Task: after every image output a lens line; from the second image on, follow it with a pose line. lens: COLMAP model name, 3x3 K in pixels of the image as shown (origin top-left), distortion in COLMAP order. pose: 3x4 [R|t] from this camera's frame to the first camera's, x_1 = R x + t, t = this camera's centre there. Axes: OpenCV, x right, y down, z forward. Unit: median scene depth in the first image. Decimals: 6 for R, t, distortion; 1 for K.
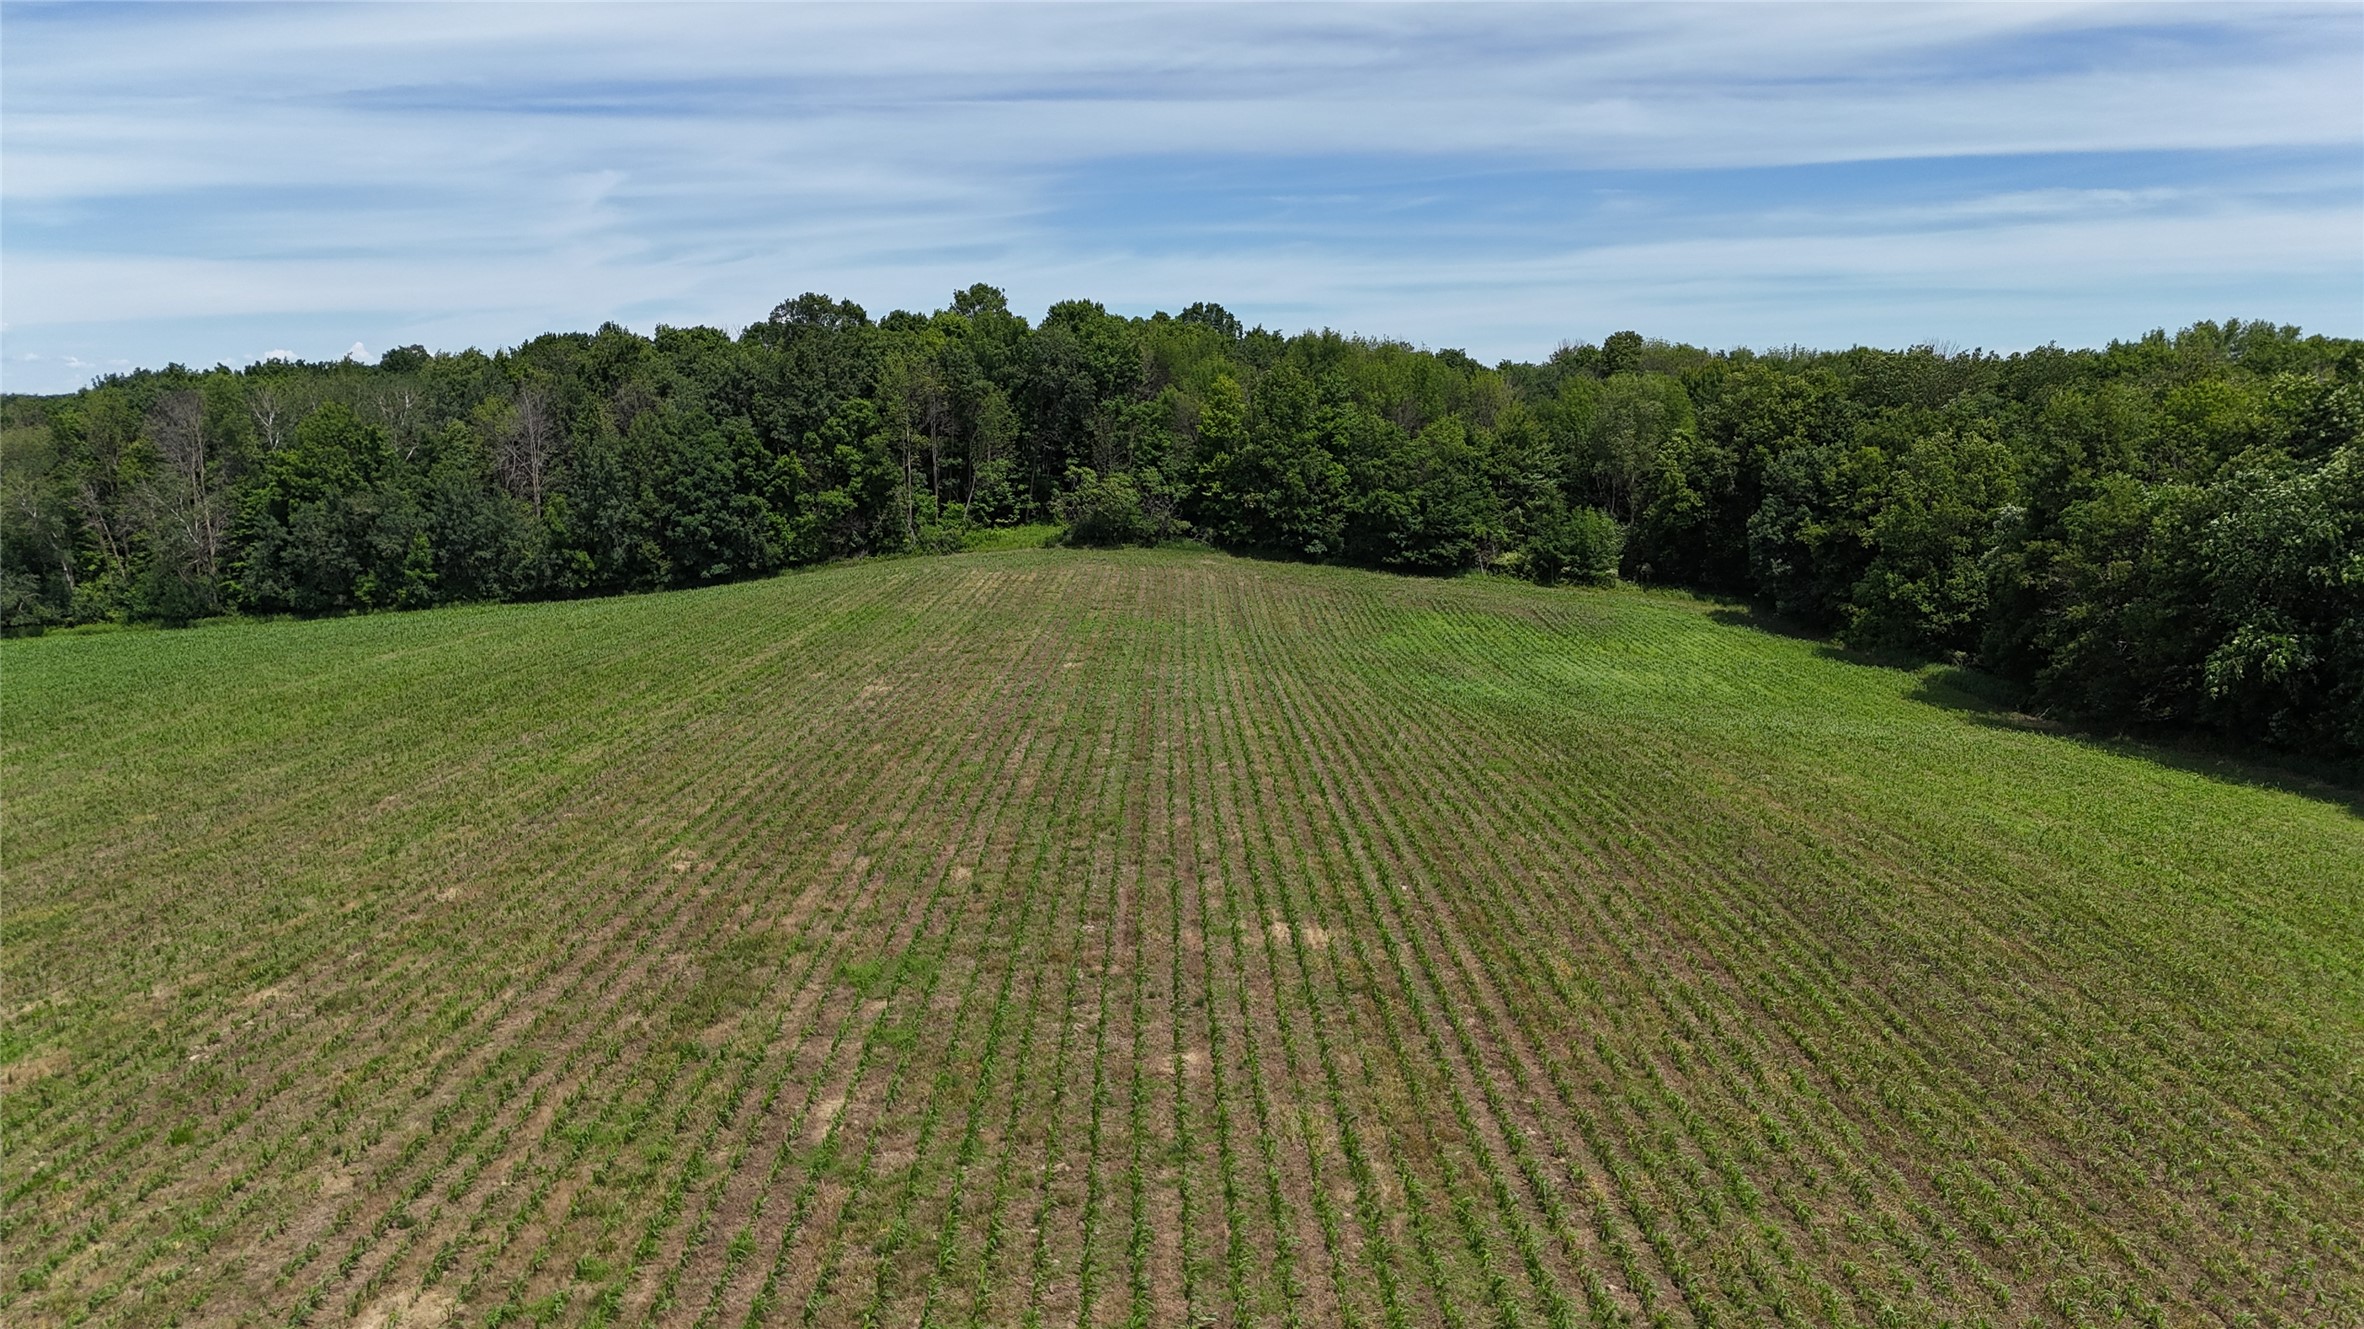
lens RADIAL K [[1727.7, 0, 1175.4], [0, 1727.7, 673.8], [0, 0, 1]] dist [0.067957, -0.056598]
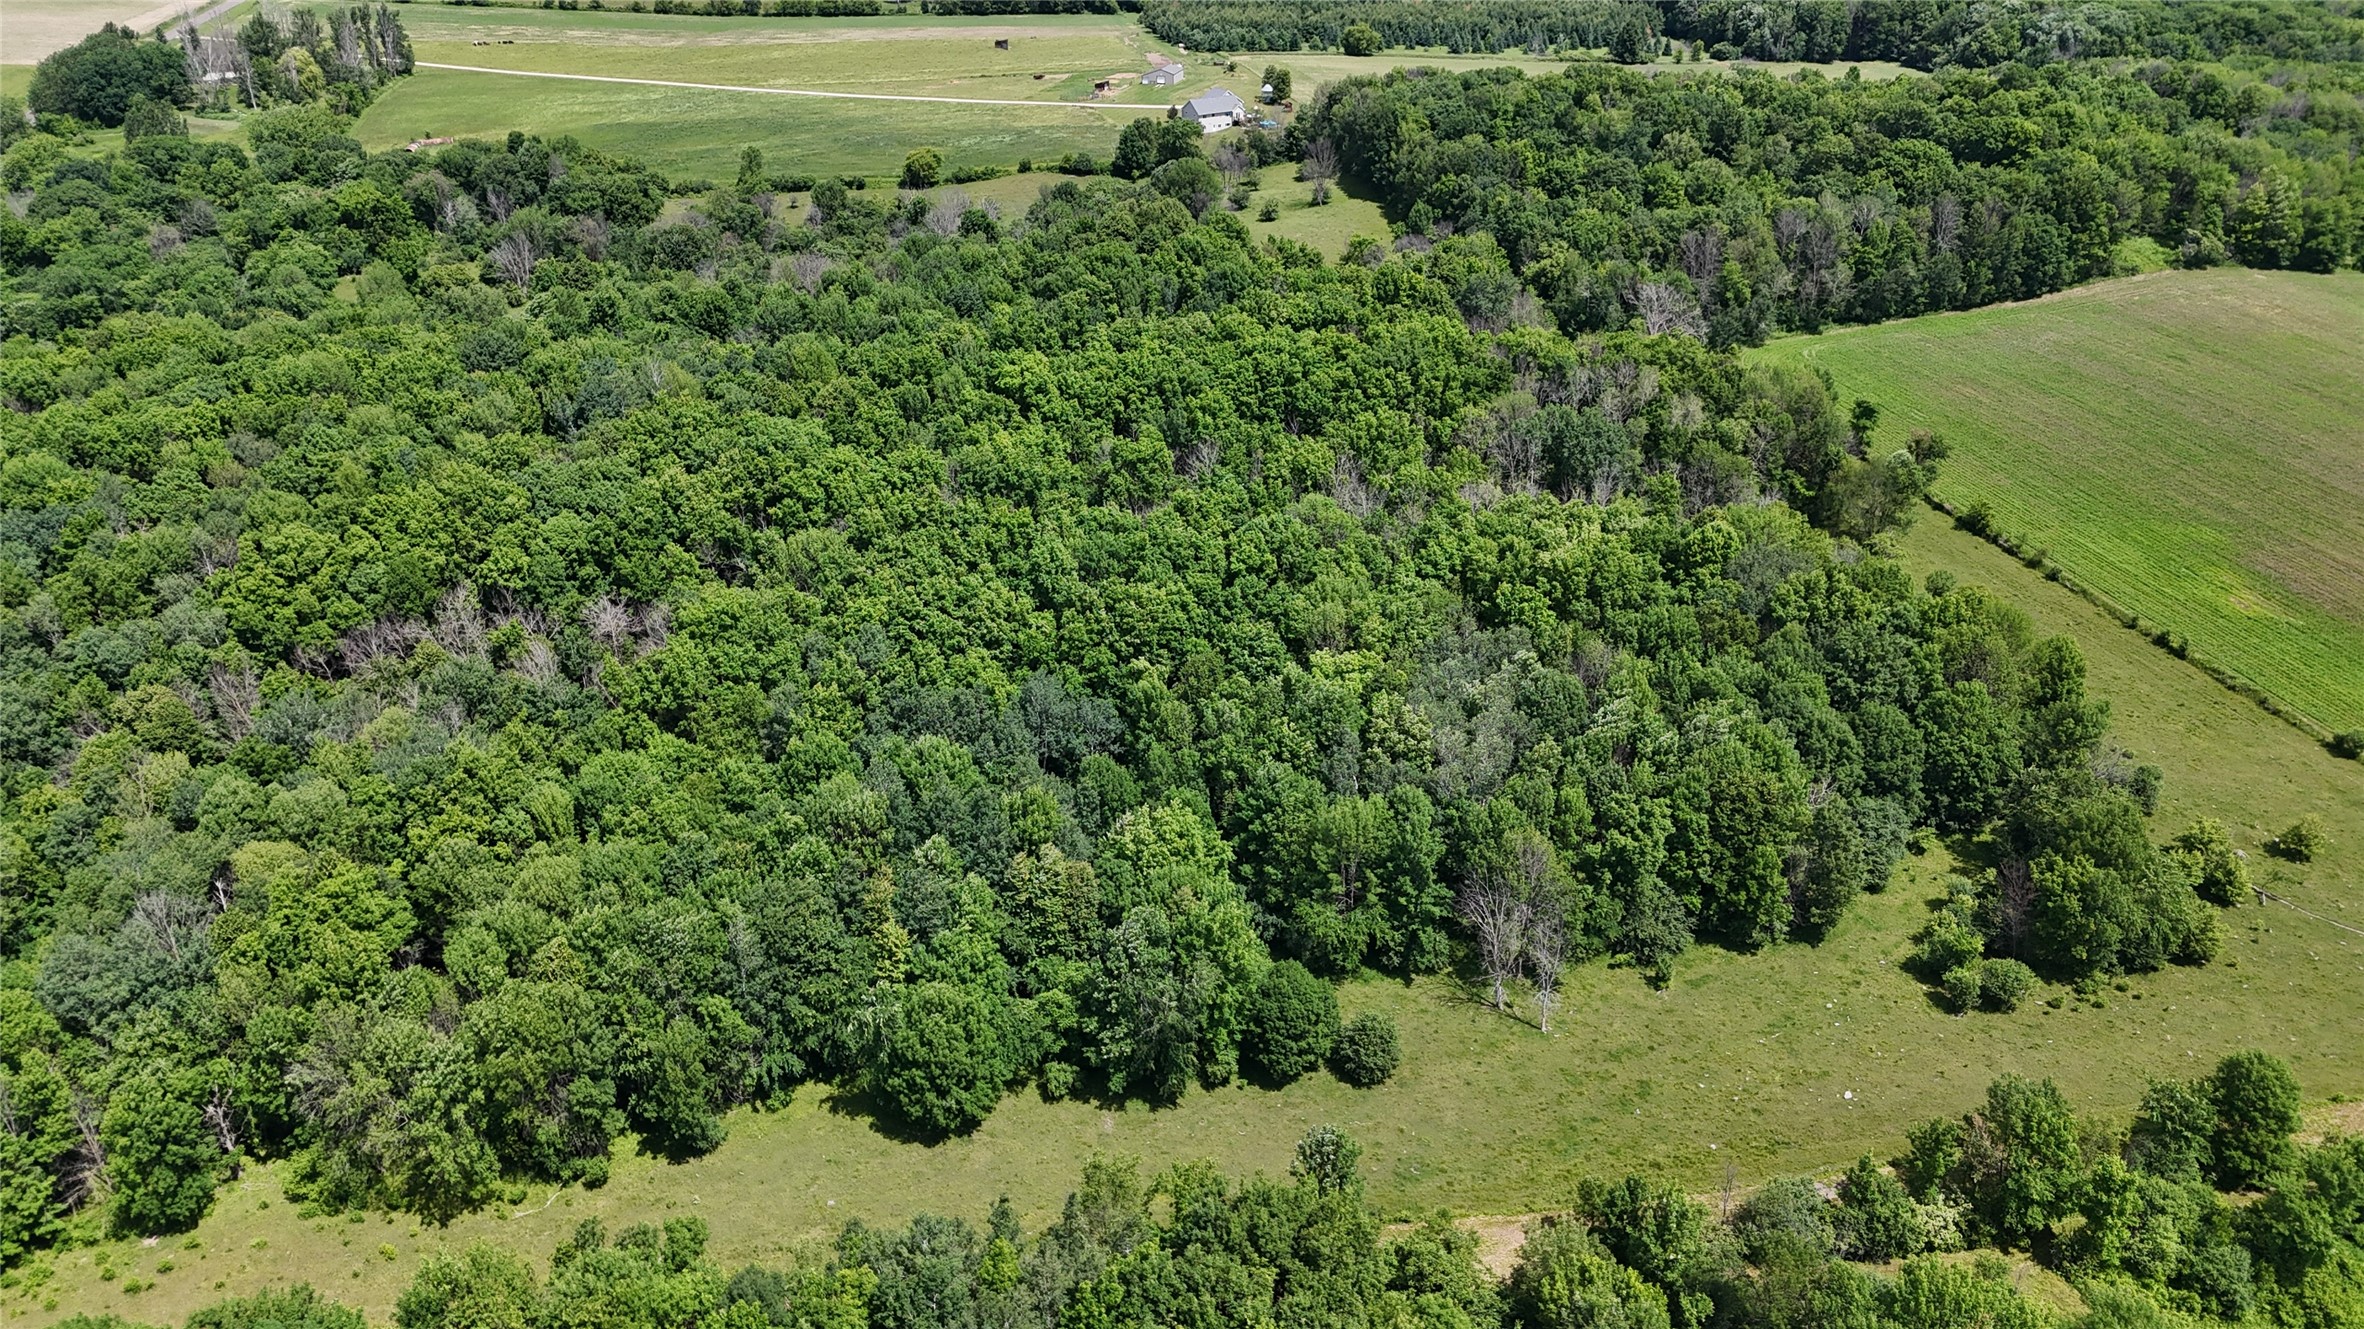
lens RADIAL K [[1731.1, 0, 1180.1], [0, 1731.1, 659.5], [0, 0, 1]] dist [0.057881, -0.047669]
pose [[0.979980, -0.096073, 0.174381, -1.767344], [0.034868, 0.945152, 0.324765, -0.377185], [-0.196017, -0.312183, 0.929580, -0.999577]]
